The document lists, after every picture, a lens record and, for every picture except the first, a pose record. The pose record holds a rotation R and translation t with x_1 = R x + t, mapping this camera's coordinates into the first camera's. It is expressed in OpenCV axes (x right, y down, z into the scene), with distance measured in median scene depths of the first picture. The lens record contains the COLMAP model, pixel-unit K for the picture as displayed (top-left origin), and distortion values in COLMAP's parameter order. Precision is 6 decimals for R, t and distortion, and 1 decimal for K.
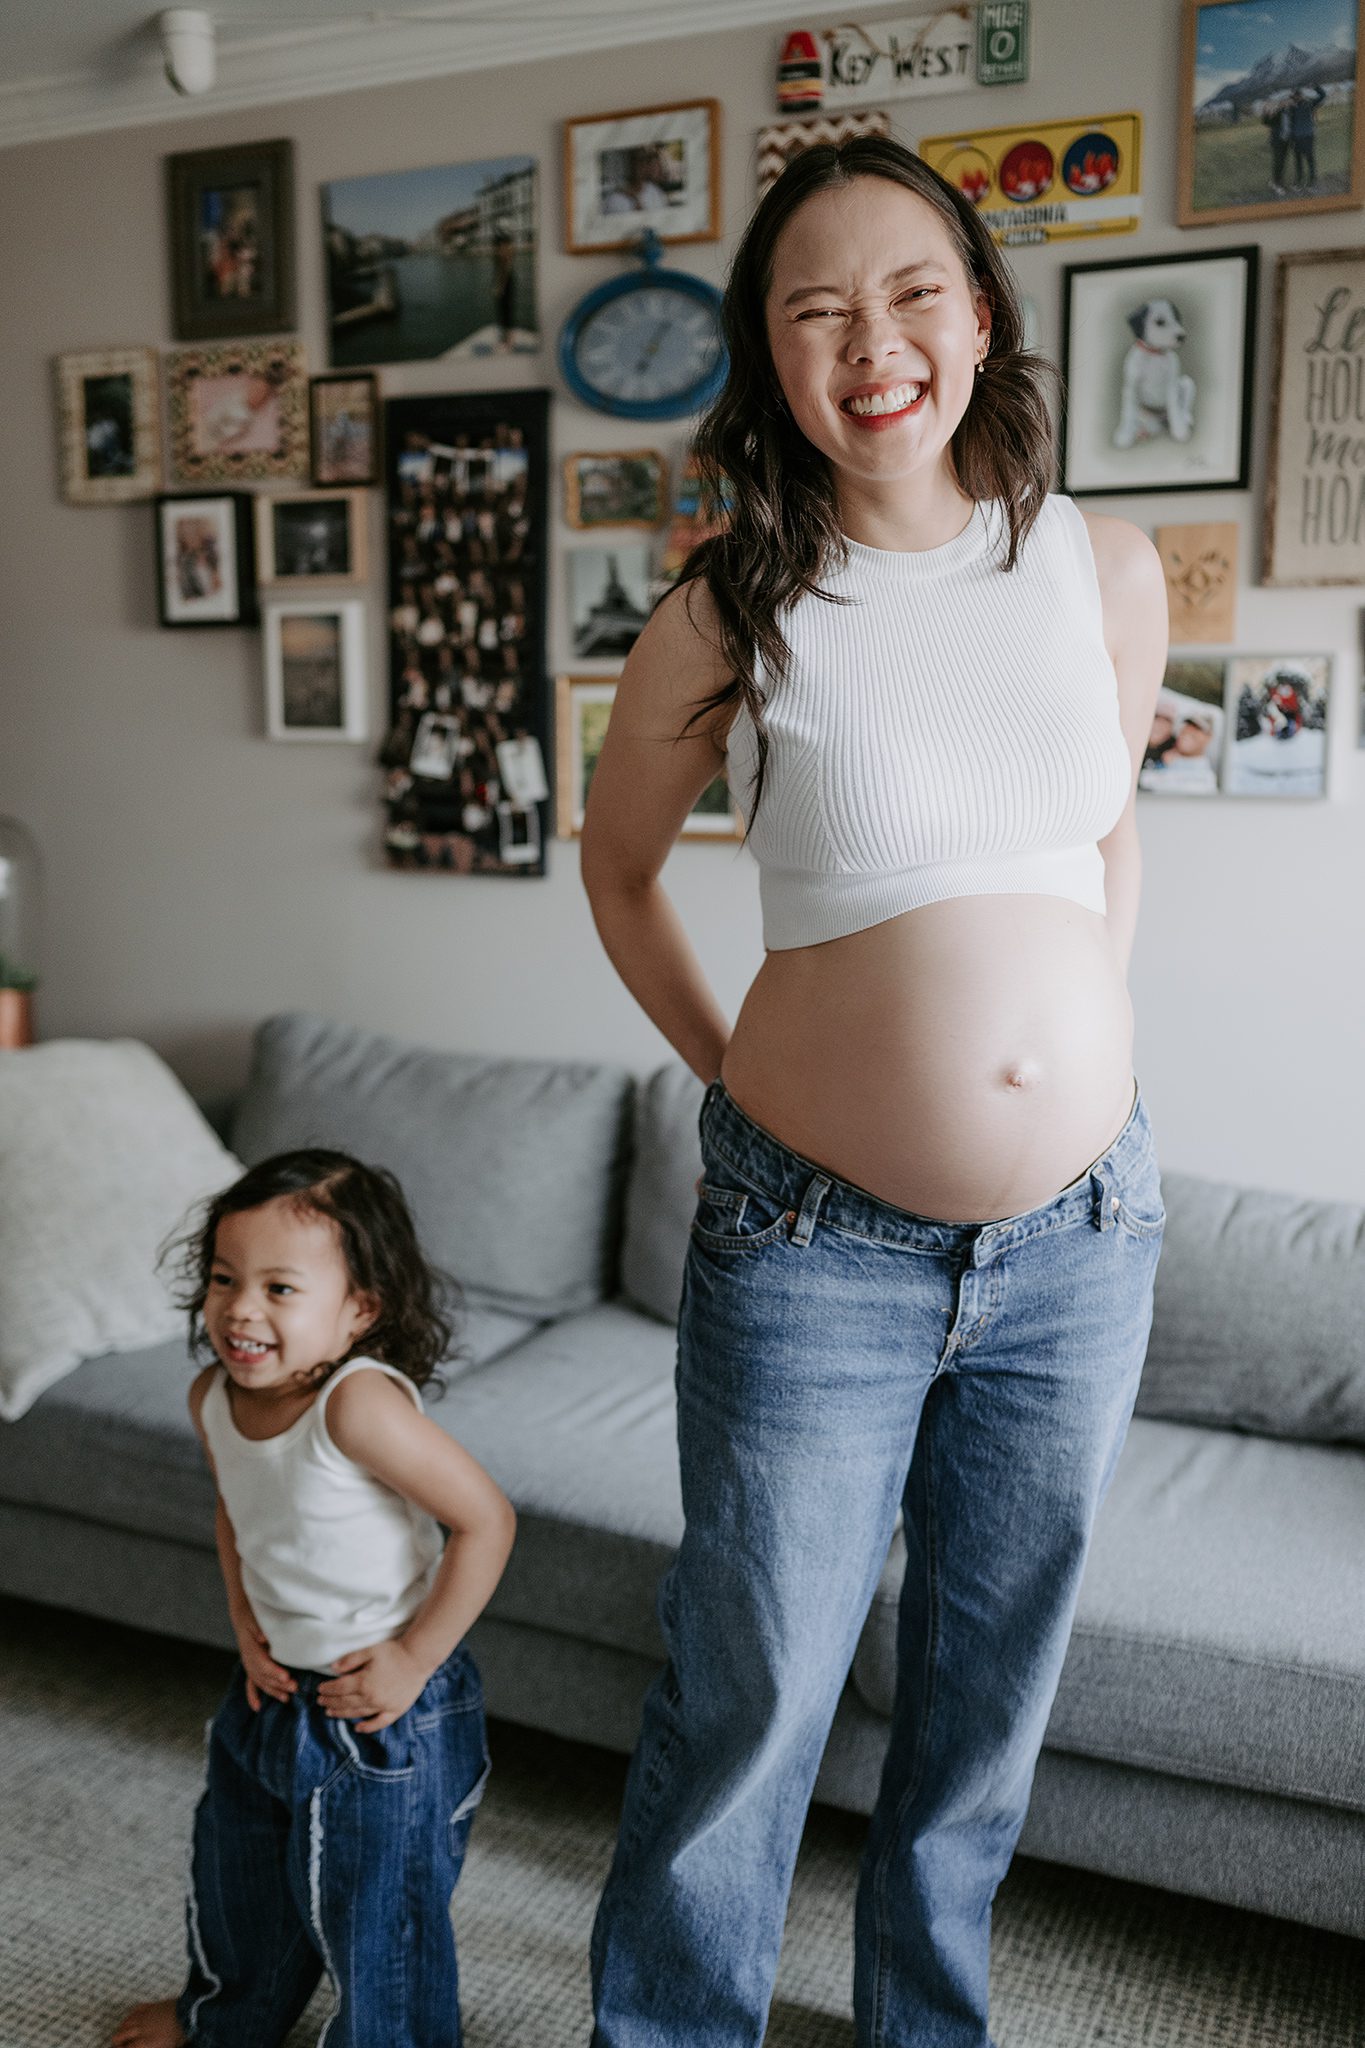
lens RADIAL K [[2007.6, 0, 660.2], [0, 2007.6, 1031.6], [0, 0, 1]] dist [0.008675, 0.000000]
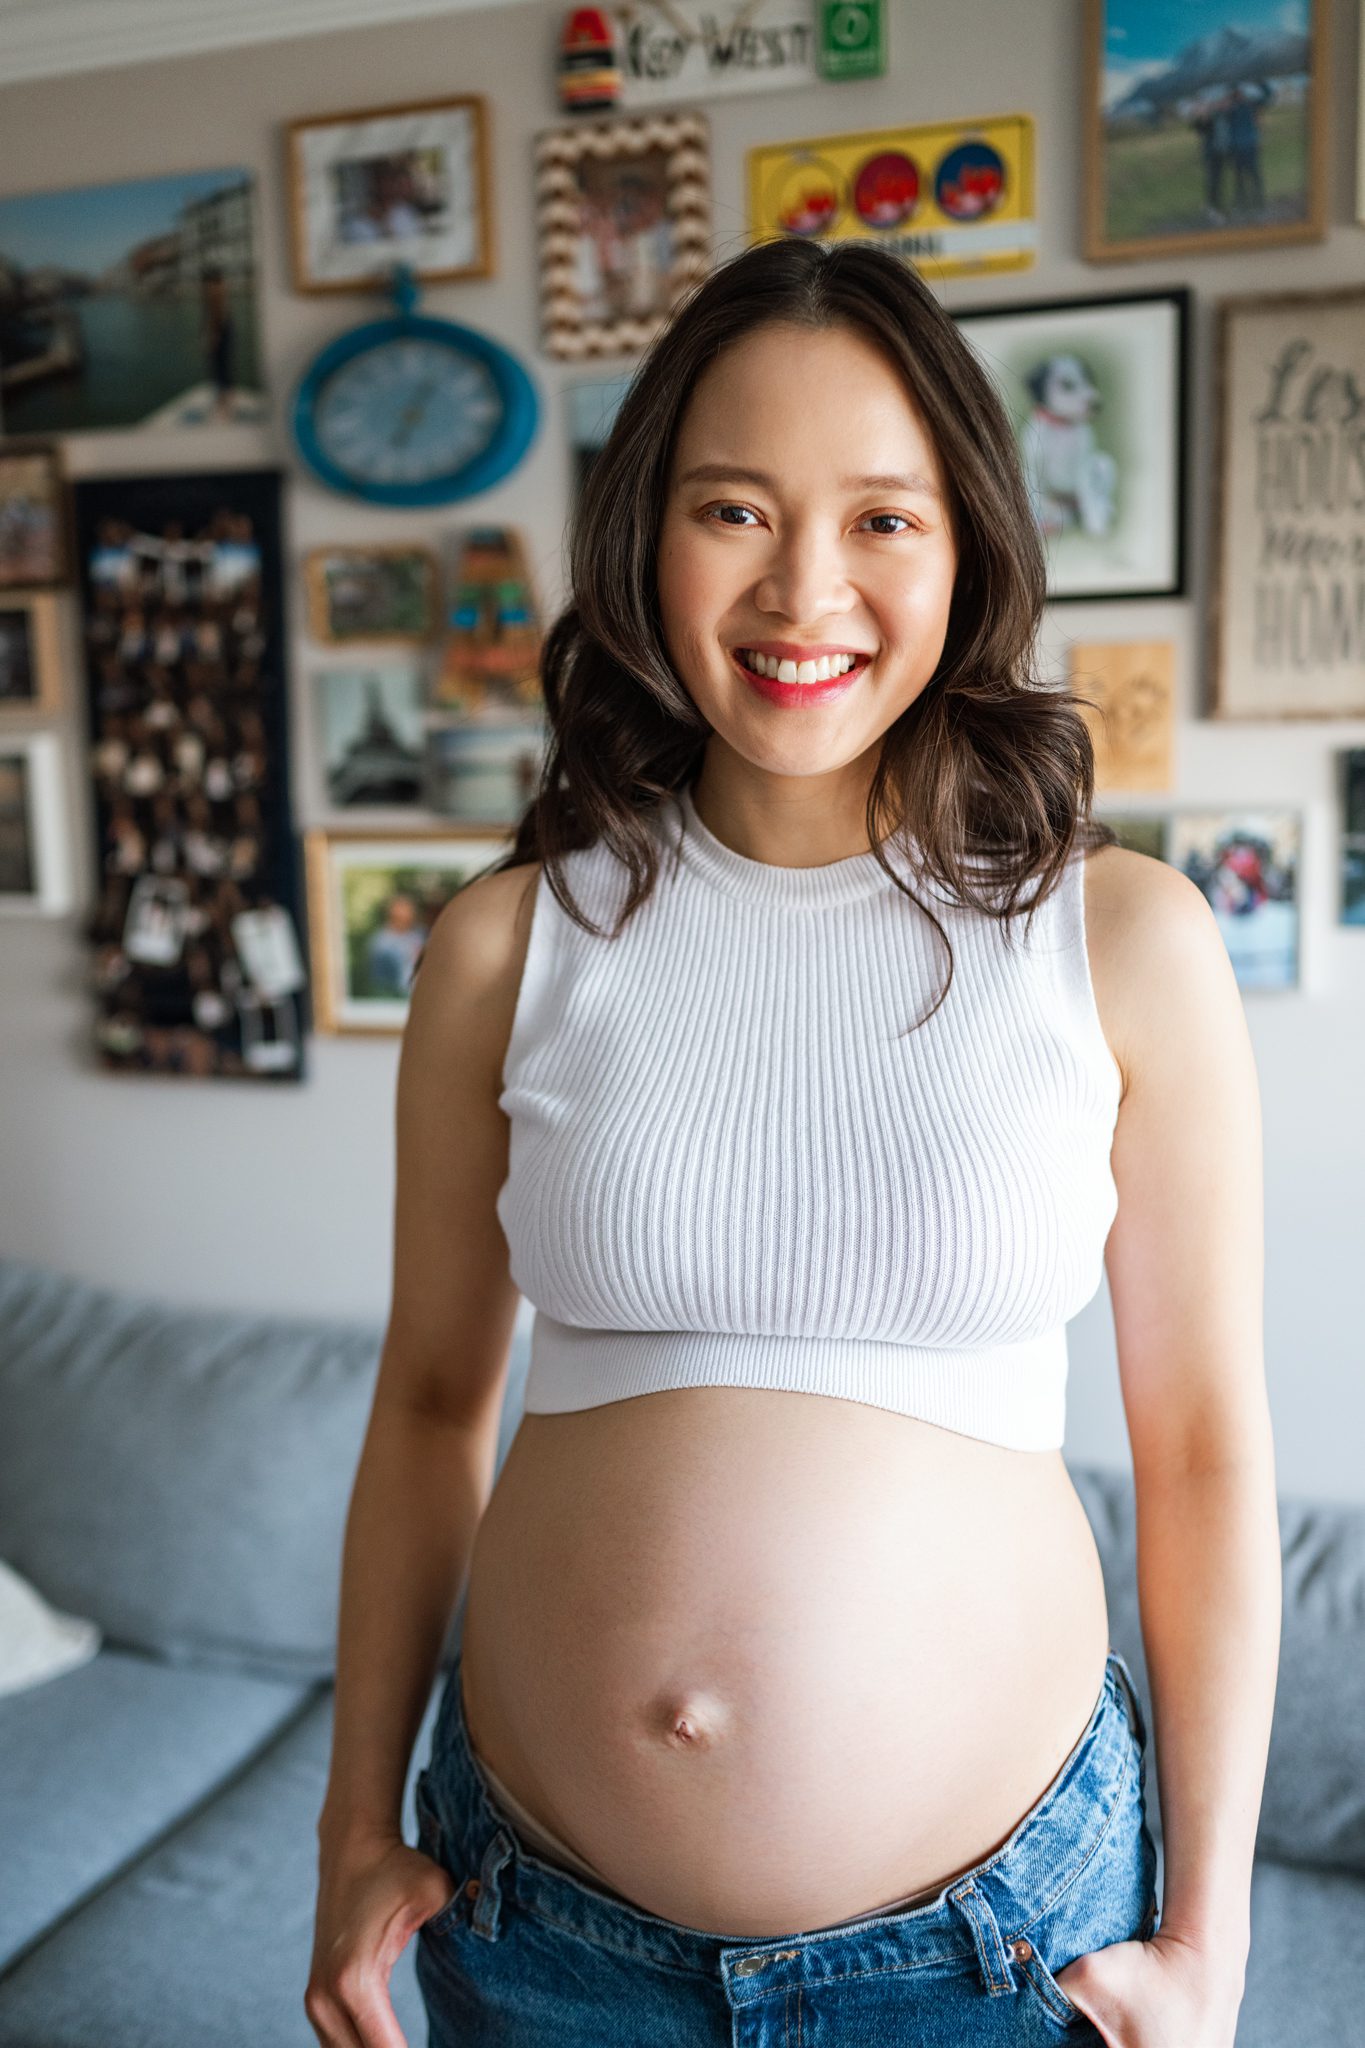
lens RADIAL K [[2007.6, 0, 661.4], [0, 2007.6, 1021.4], [0, 0, 1]] dist [0.008675, 0.000000]
pose [[0.994906, -0.039933, 0.092559, 0.010851], [0.040193, 0.999191, -0.000946, -0.104137], [-0.092446, 0.004661, 0.995707, 0.224517]]
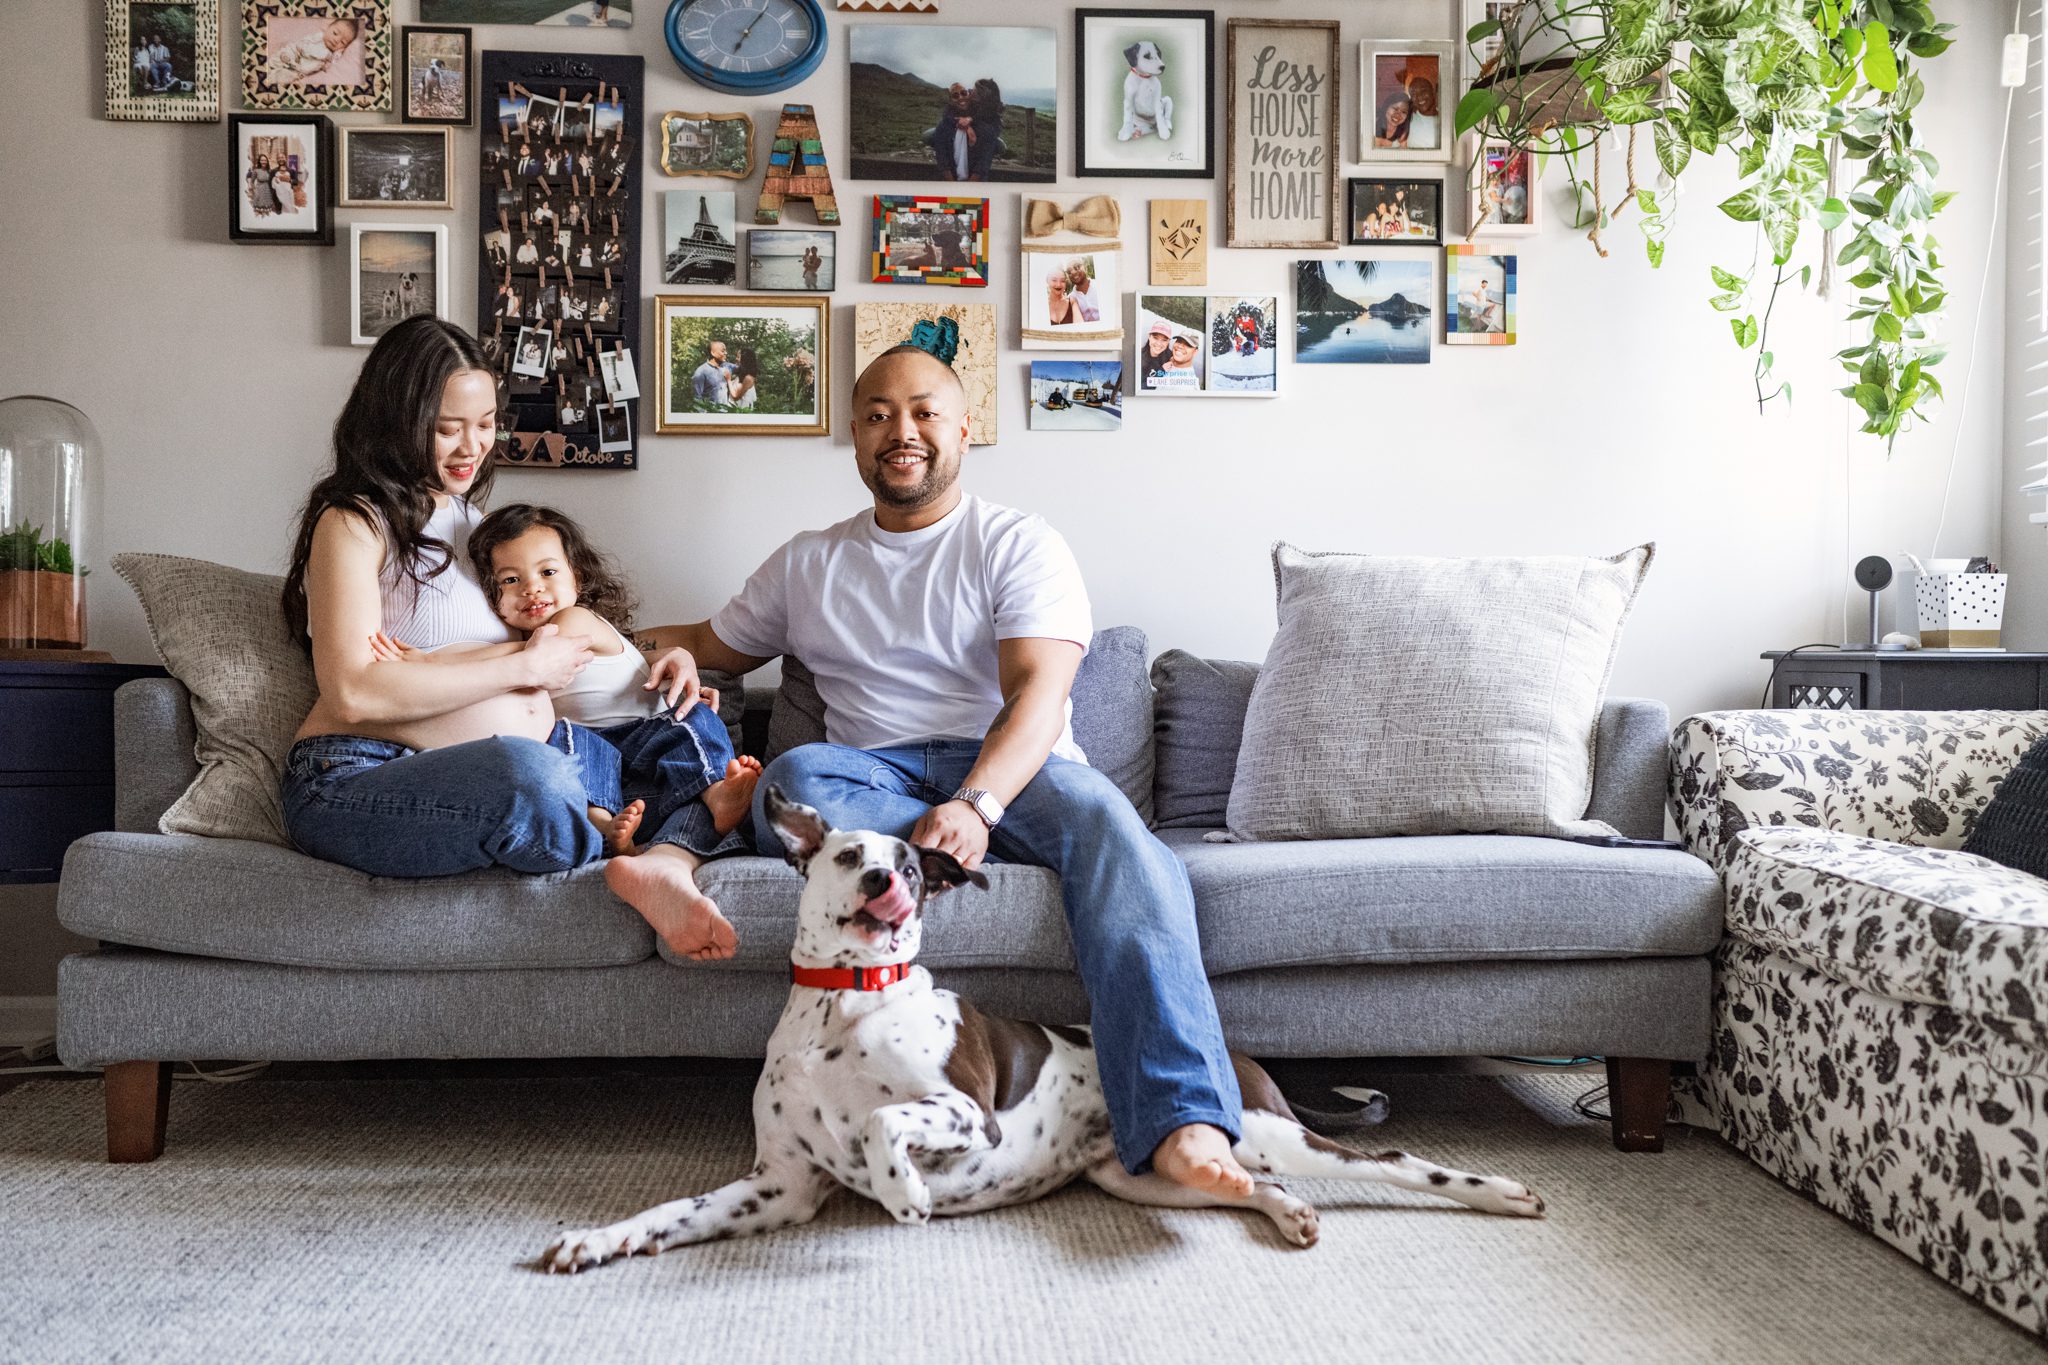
lens RADIAL K [[2007.6, 0, 1033.4], [0, 2007.6, 691.0], [0, 0, 1]] dist [0.008675, 0.000000]
pose [[0.874872, -0.005751, 0.484321, -0.456741], [0.072930, 0.990094, -0.119983, 0.223973], [-0.478833, 0.140291, 0.866624, -0.097744]]
